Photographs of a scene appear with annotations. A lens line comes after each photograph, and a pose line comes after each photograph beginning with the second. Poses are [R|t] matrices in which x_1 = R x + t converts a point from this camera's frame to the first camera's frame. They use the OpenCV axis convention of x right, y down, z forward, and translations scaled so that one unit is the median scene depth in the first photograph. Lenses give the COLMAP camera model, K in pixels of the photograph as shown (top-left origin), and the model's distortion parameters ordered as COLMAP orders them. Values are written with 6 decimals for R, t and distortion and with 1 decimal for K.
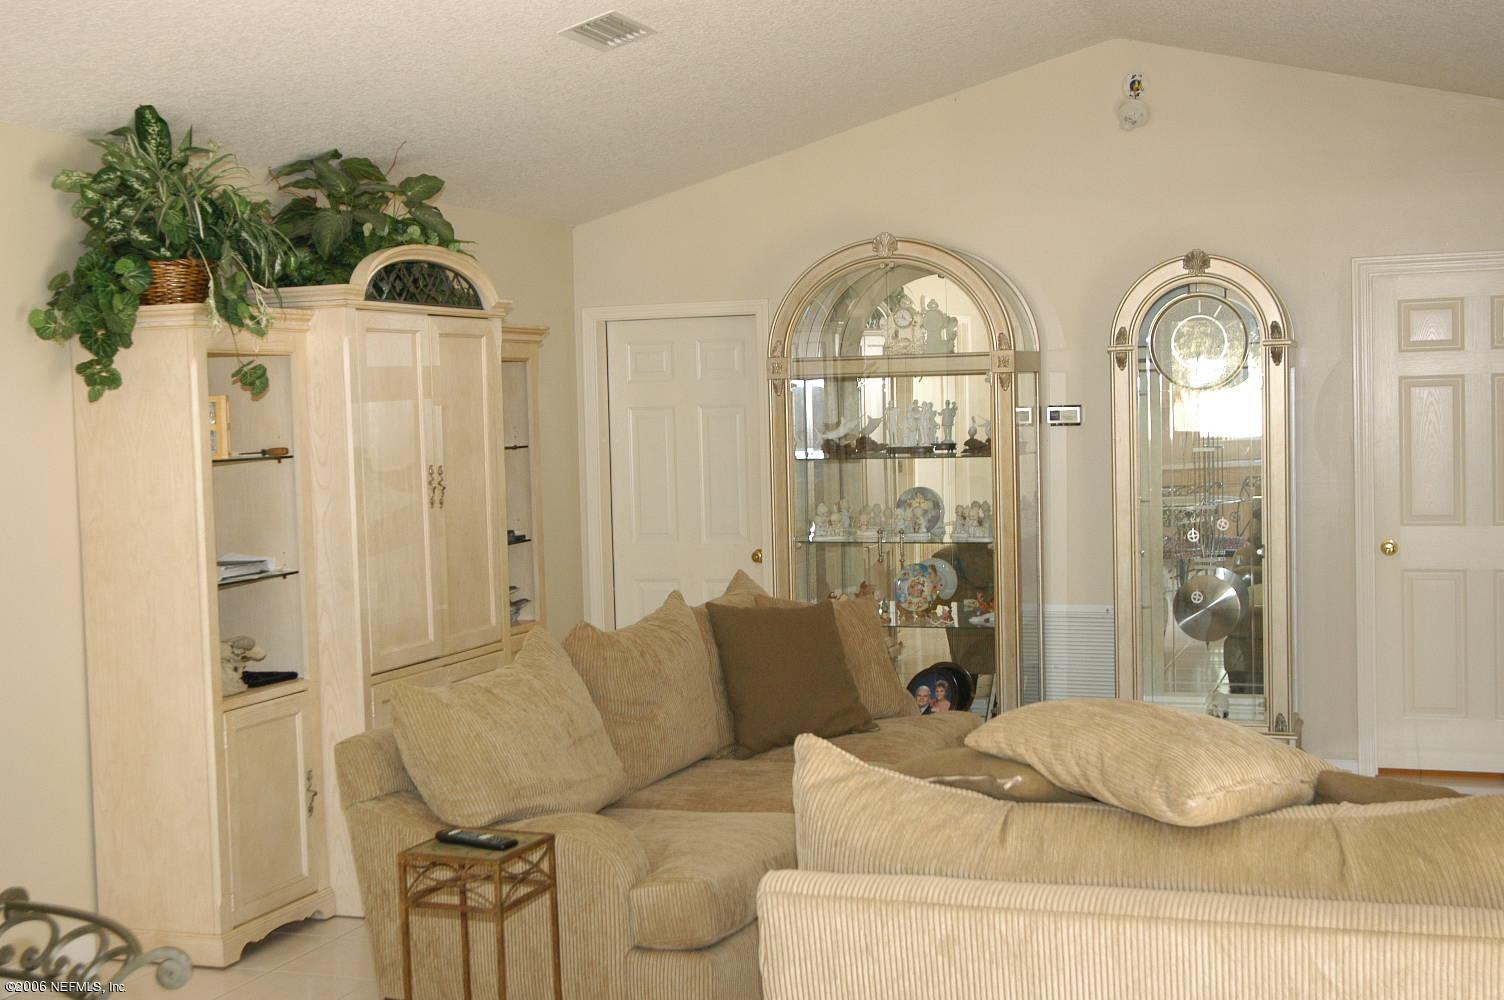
lens RADIAL K [[1870.4, 0, 752.0], [0, 1870.4, 500.0], [0, 0, 1]] dist [0.020251, 0.009290]
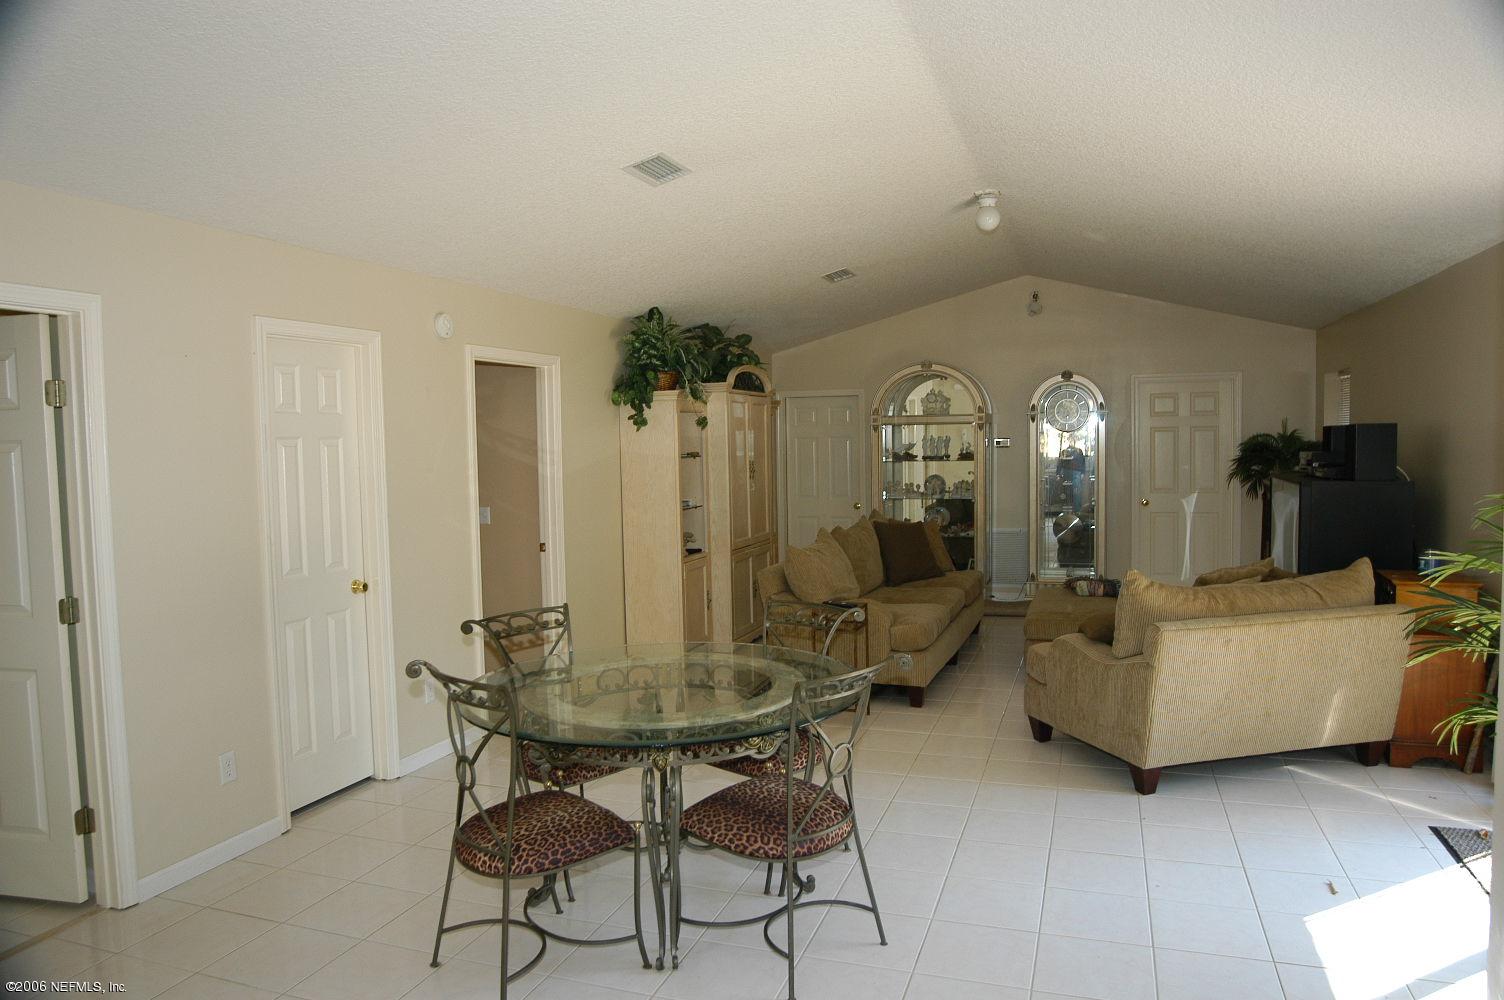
lens RADIAL K [[1042.0, 0, 755.4], [0, 1042.0, 485.5], [0, 0, 1]] dist [-0.003713, -0.000193]
pose [[0.999059, 0.008796, 0.042471, -0.209934], [-0.008516, 0.999941, -0.006755, 0.019507], [-0.042528, 0.006386, 0.999075, -0.267024]]
